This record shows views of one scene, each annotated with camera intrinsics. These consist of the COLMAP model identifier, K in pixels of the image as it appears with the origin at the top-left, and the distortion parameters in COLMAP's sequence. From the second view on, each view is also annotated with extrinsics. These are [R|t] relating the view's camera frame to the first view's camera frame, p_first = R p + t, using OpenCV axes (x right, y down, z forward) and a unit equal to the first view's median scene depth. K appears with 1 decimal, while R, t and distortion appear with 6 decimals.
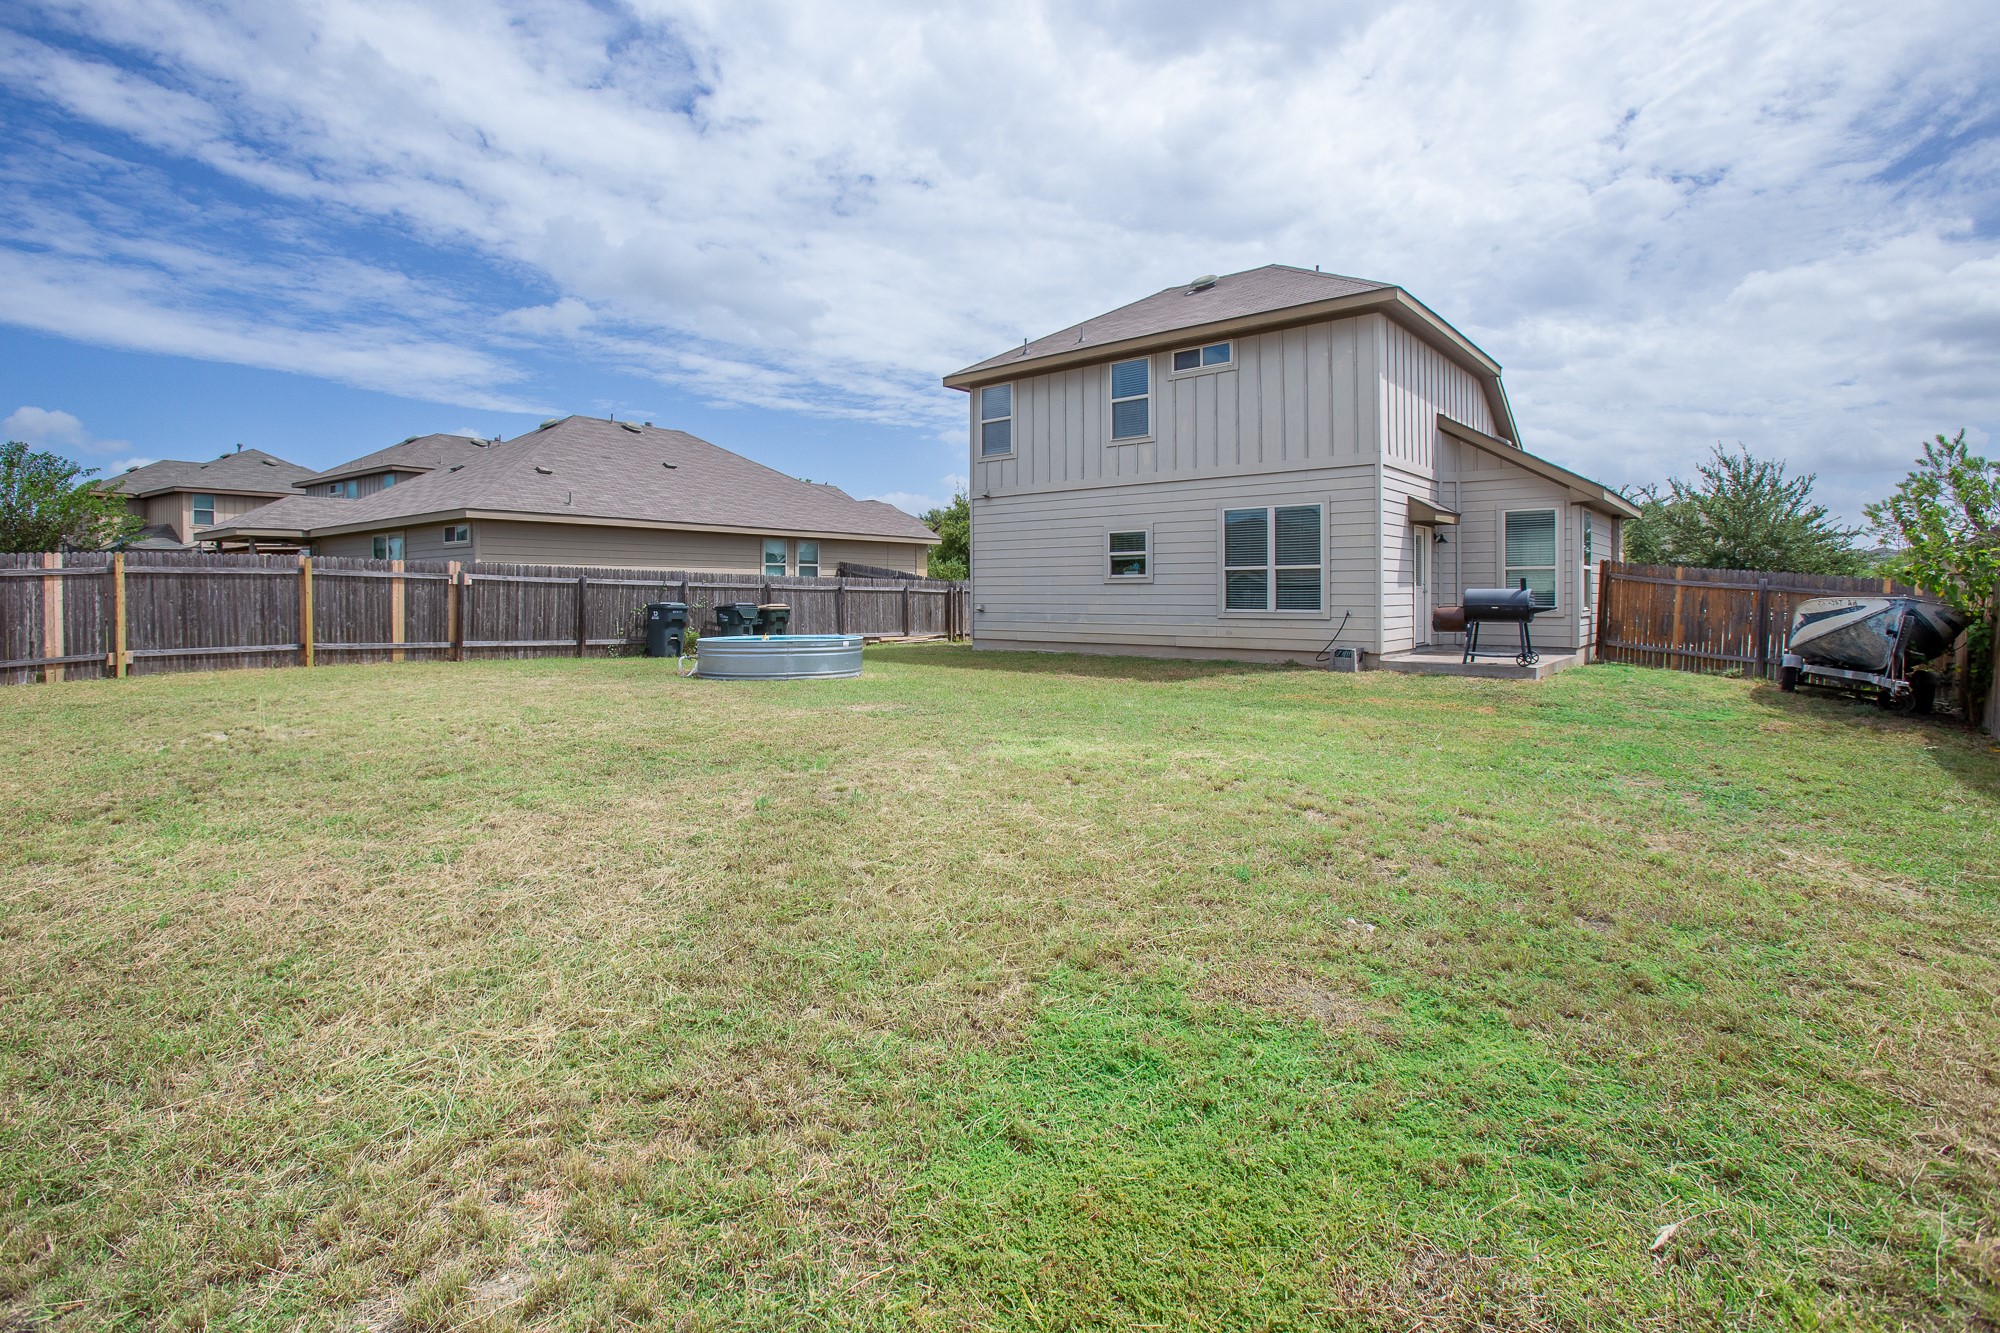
lens RADIAL K [[965.2, 0, 999.4], [0, 965.2, 590.3], [0, 0, 1]] dist [0.013433, 0.000349]
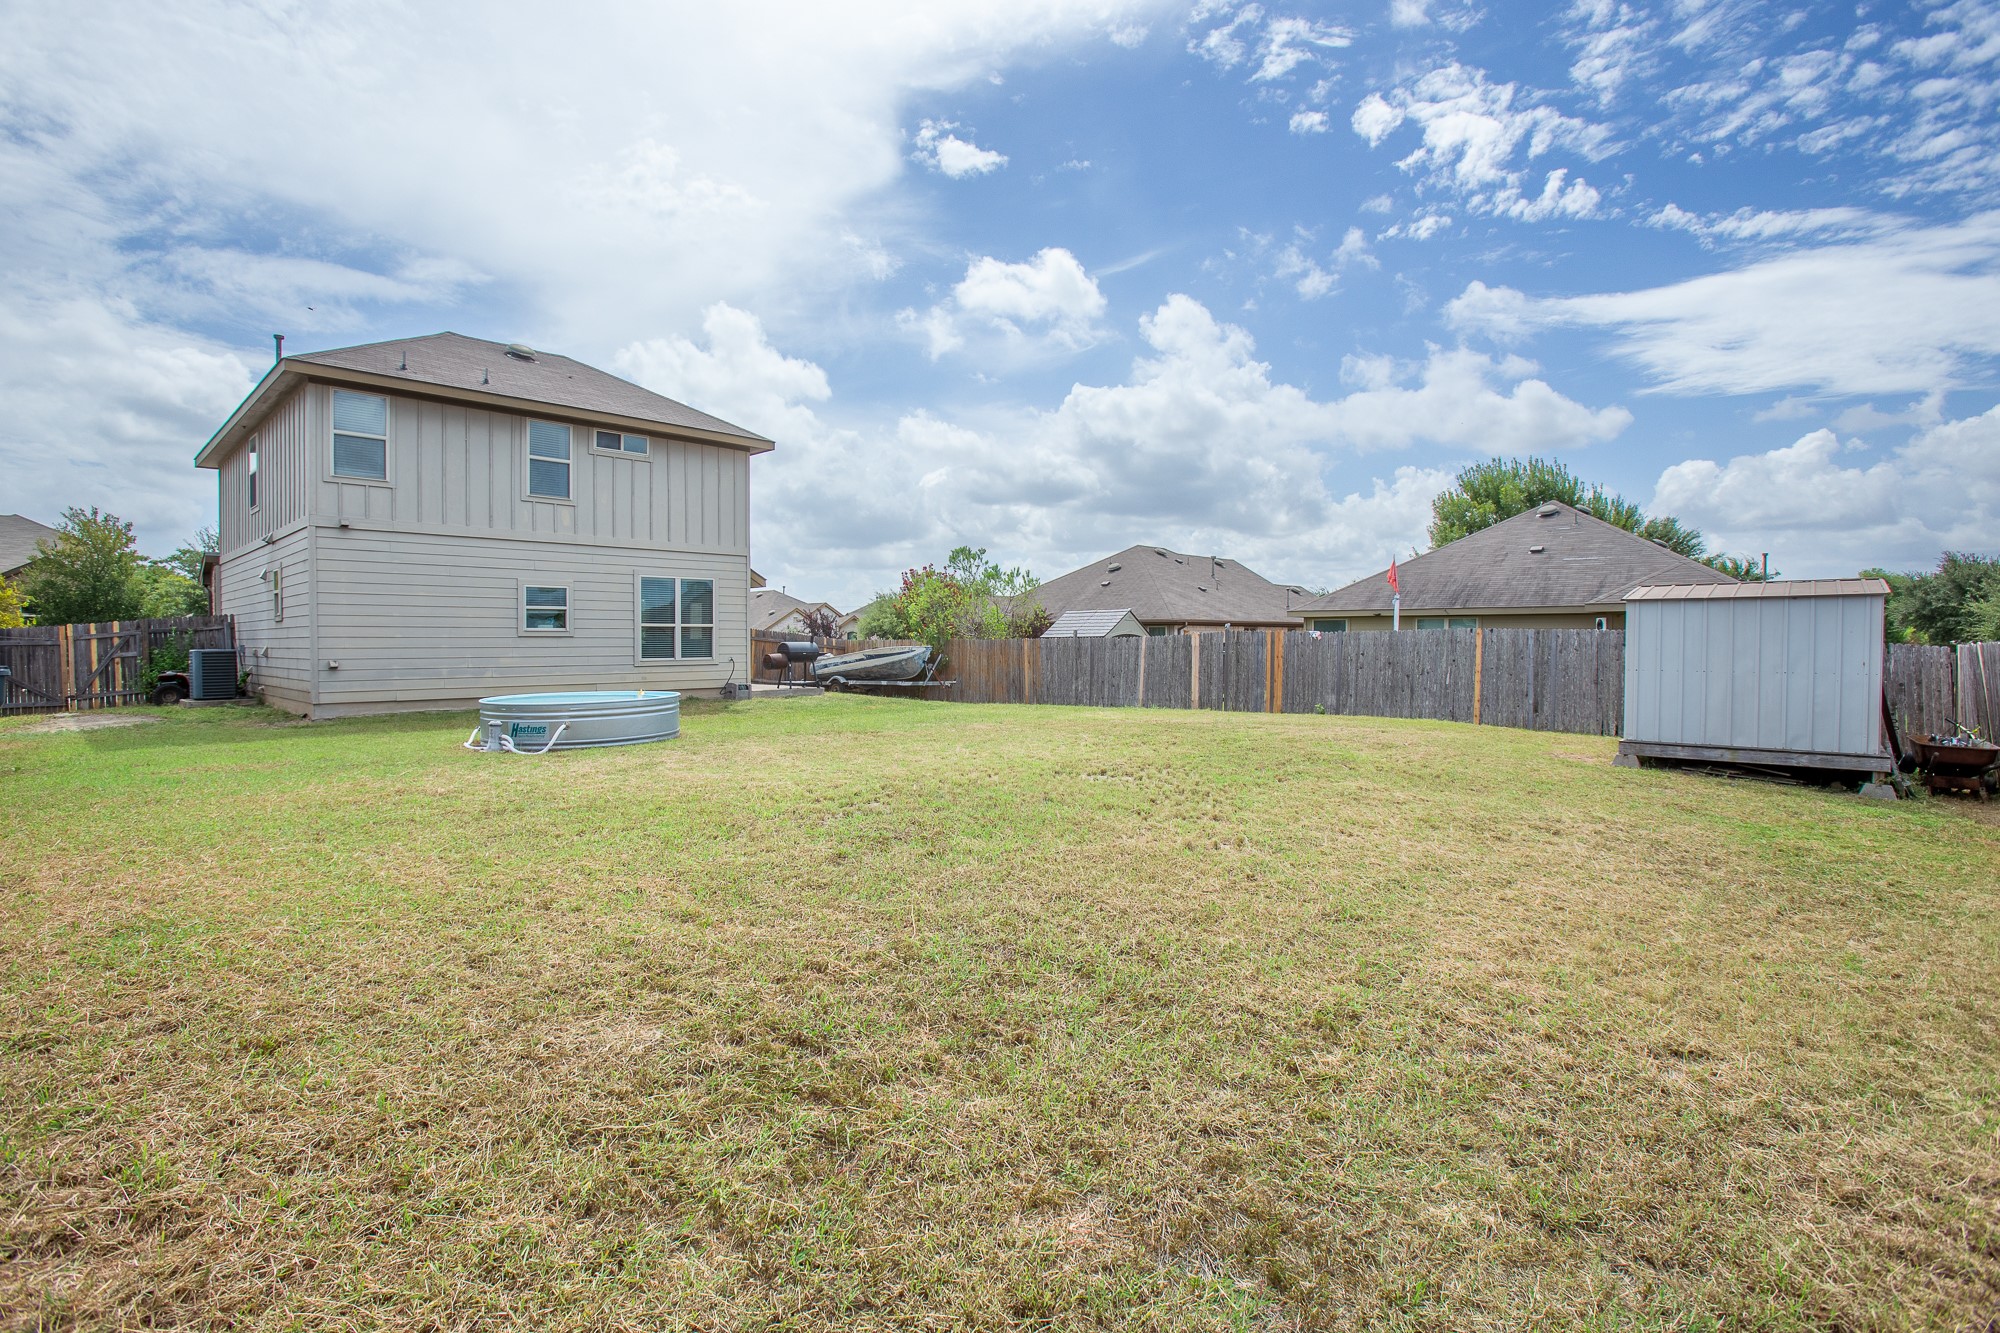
lens RADIAL K [[936.0, 0, 962.0], [0, 936.0, 662.6], [0, 0, 1]] dist [0.009463, 0.000114]
pose [[0.103701, -0.020670, 0.994394, -0.838573], [-0.000202, 0.999784, 0.020803, 0.000018], [-0.994608, -0.002358, 0.103674, 0.452908]]
